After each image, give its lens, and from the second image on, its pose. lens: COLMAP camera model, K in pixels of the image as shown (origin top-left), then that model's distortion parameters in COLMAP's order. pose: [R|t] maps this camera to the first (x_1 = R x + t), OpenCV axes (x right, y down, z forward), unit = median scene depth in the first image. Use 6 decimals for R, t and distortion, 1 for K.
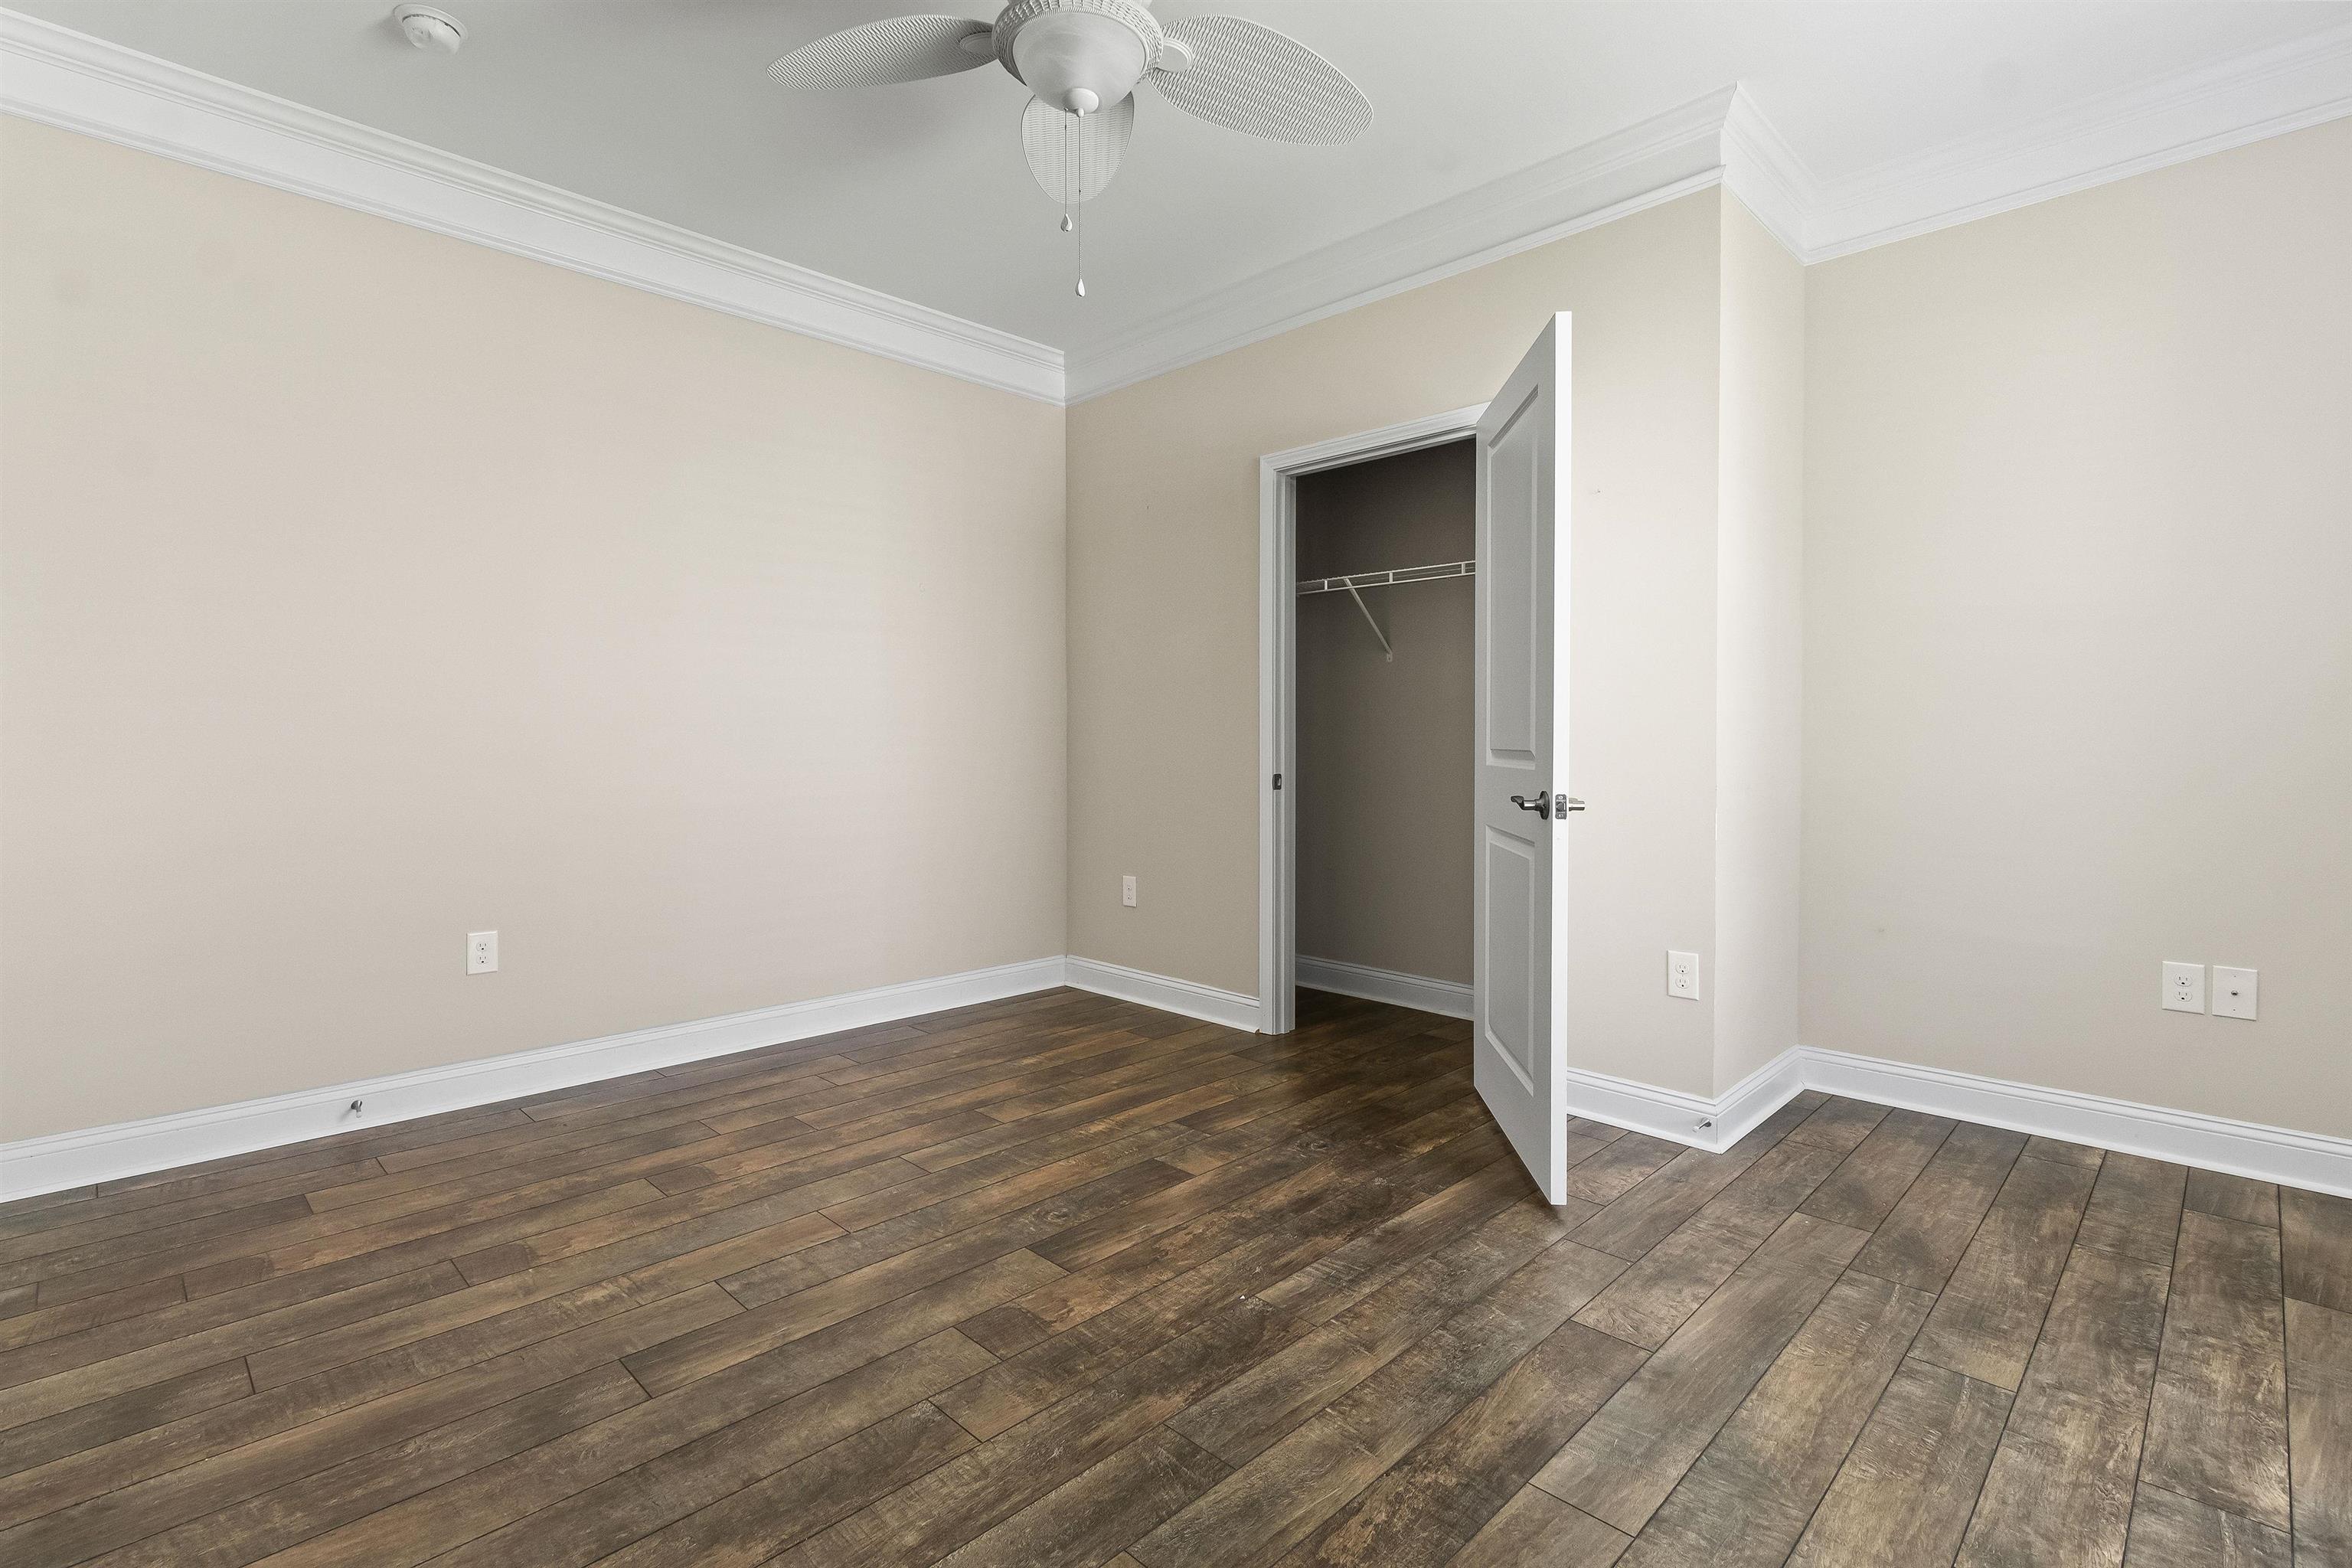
lens RADIAL K [[1084.7, 0, 1175.6], [0, 1084.7, 748.1], [0, 0, 1]] dist [-0.001186, 0.000291]
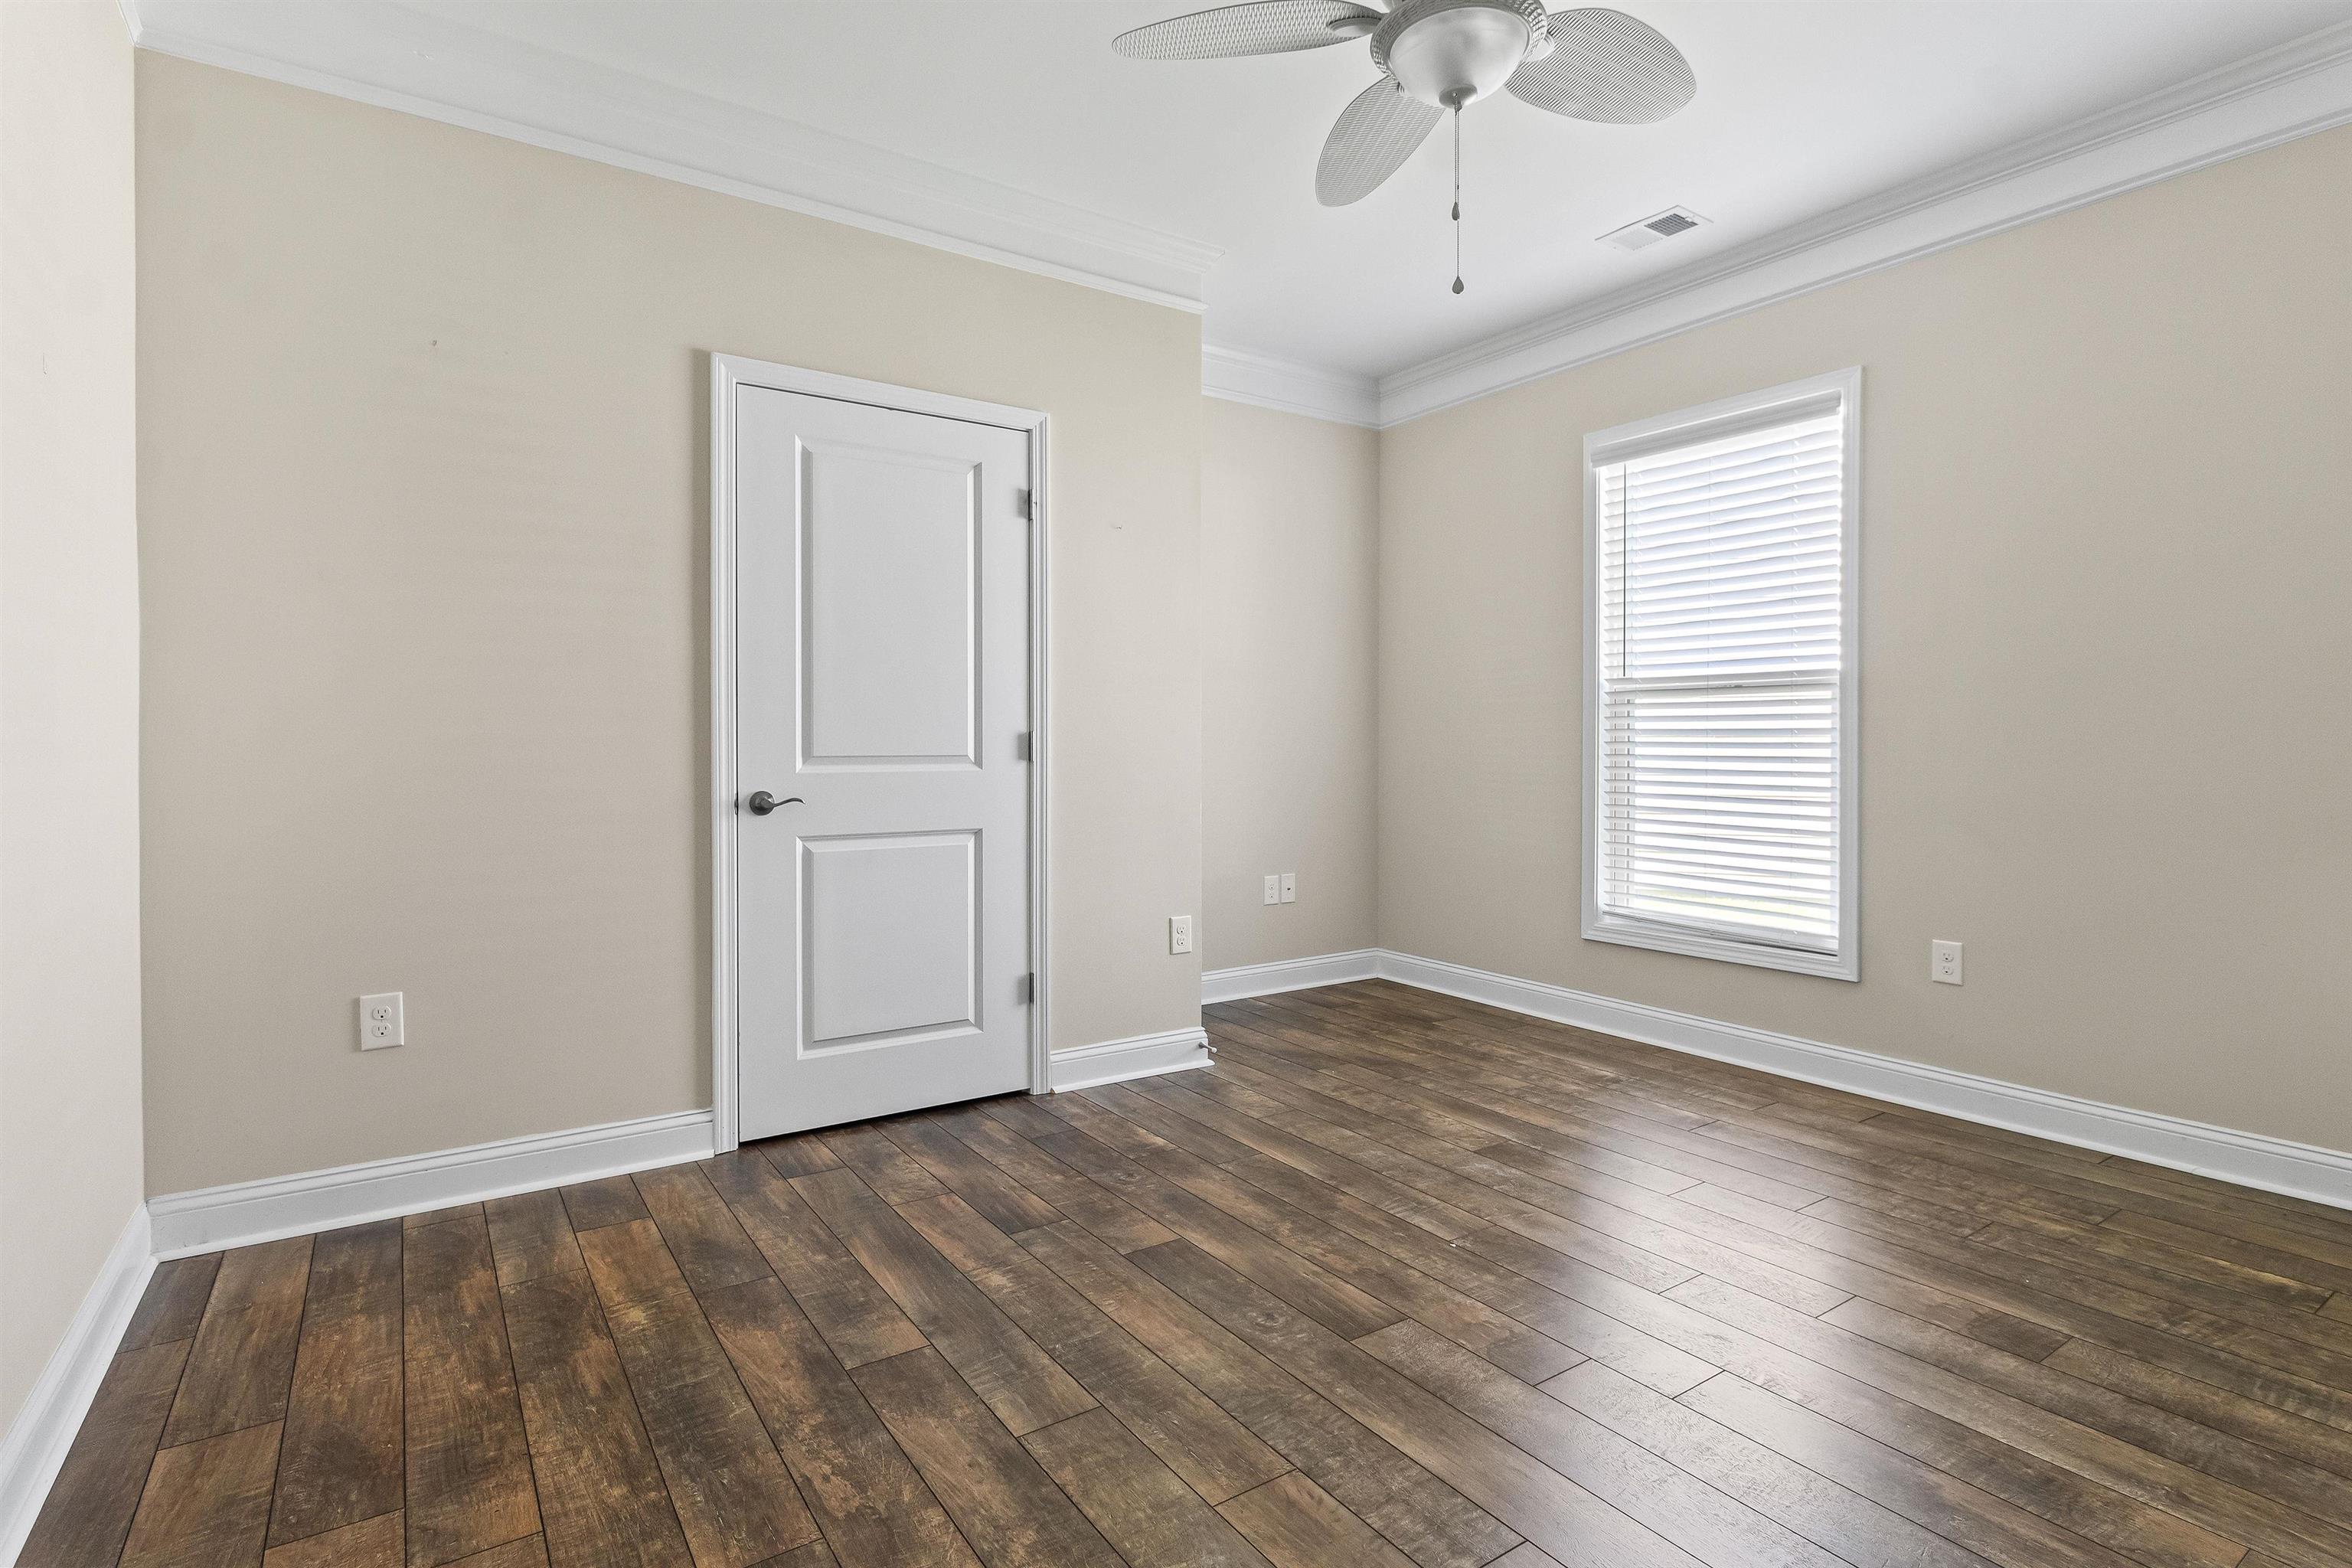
lens RADIAL K [[1149.9, 0, 1176.9], [0, 1149.9, 754.8], [0, 0, 1]] dist [-0.001871, -0.001106]
pose [[0.190014, -0.008272, 0.981747, -1.007037], [0.008521, 0.999941, 0.006776, -0.006596], [-0.981744, 0.007078, 0.190073, 0.922698]]
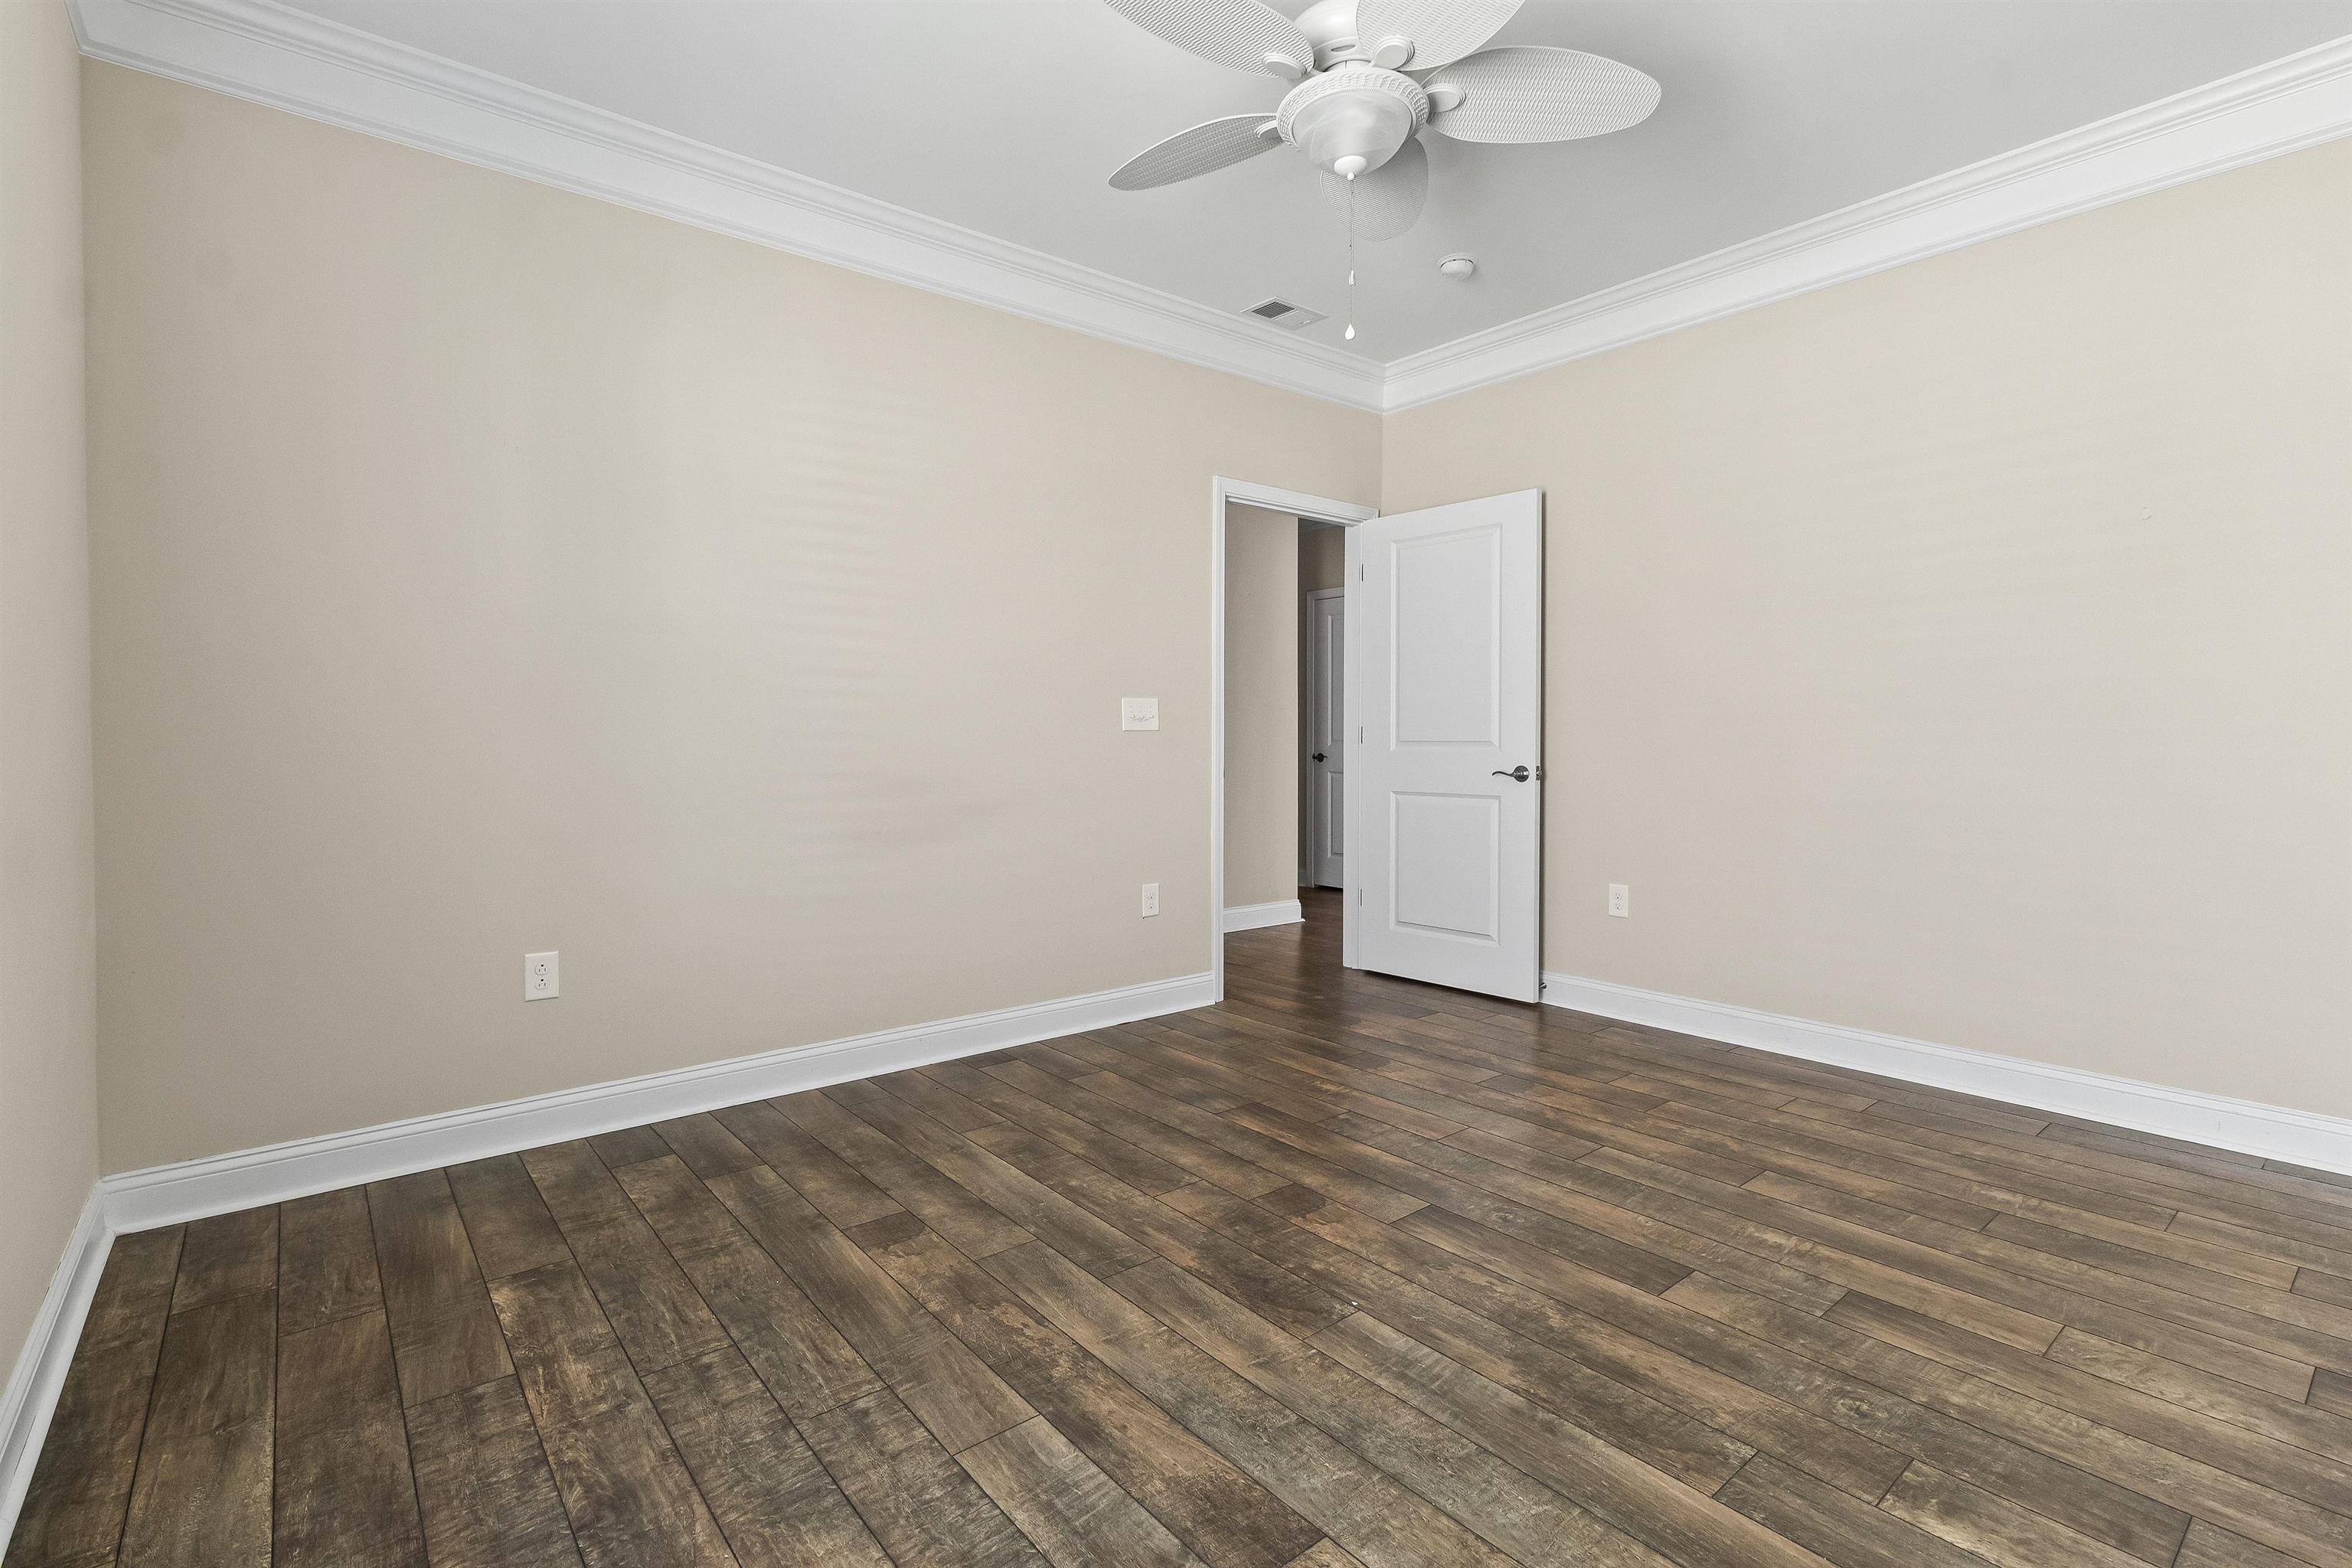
lens RADIAL K [[1084.7, 0, 1175.6], [0, 1084.7, 748.1], [0, 0, 1]] dist [-0.001186, 0.000291]
pose [[-0.100679, 0.012581, -0.994839, 0.917947], [-0.006894, 0.999887, 0.013343, -0.005383], [0.994895, 0.008202, -0.100581, 0.820054]]
